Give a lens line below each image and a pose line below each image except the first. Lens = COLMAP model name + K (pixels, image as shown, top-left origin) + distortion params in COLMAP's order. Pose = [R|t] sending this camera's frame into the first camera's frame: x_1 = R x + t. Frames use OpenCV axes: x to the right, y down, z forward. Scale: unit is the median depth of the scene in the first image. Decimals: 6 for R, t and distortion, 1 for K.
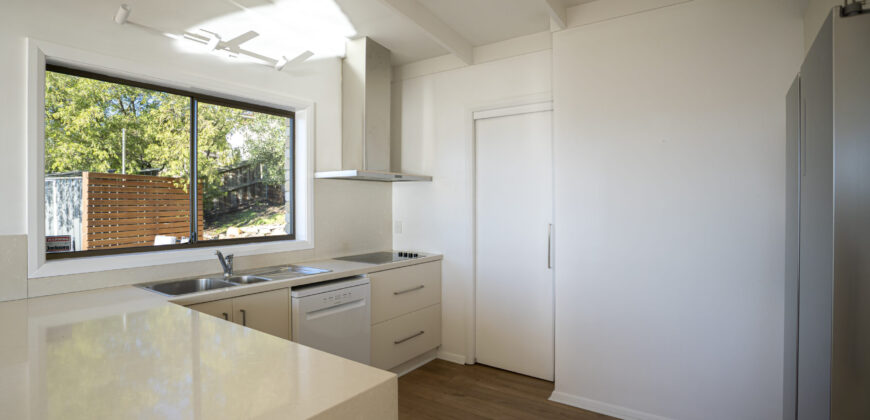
lens RADIAL K [[417.8, 0, 443.3], [0, 417.8, 208.3], [0, 0, 1]] dist [-0.000356, 0.000322]
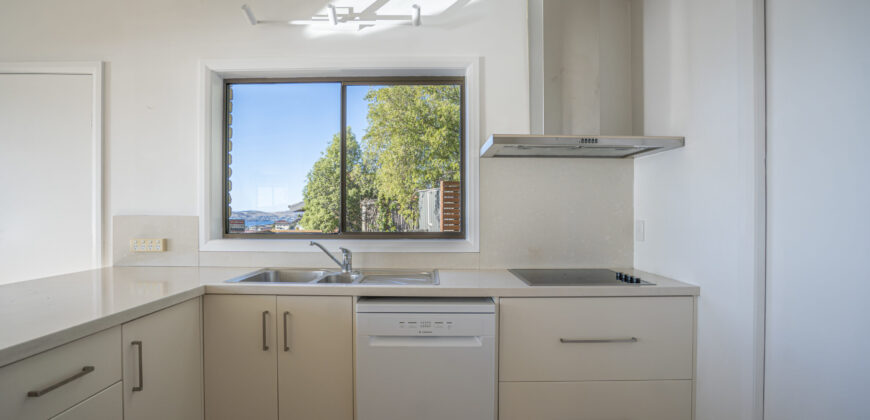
lens RADIAL K [[413.3, 0, 436.6], [0, 413.3, 214.2], [0, 0, 1]] dist [-0.044132, 0.000622]
pose [[0.583390, 0.002401, -0.812189, 0.240626], [-0.010737, 0.999931, -0.004757, 0.032423], [0.812121, 0.011496, 0.583375, 0.512884]]
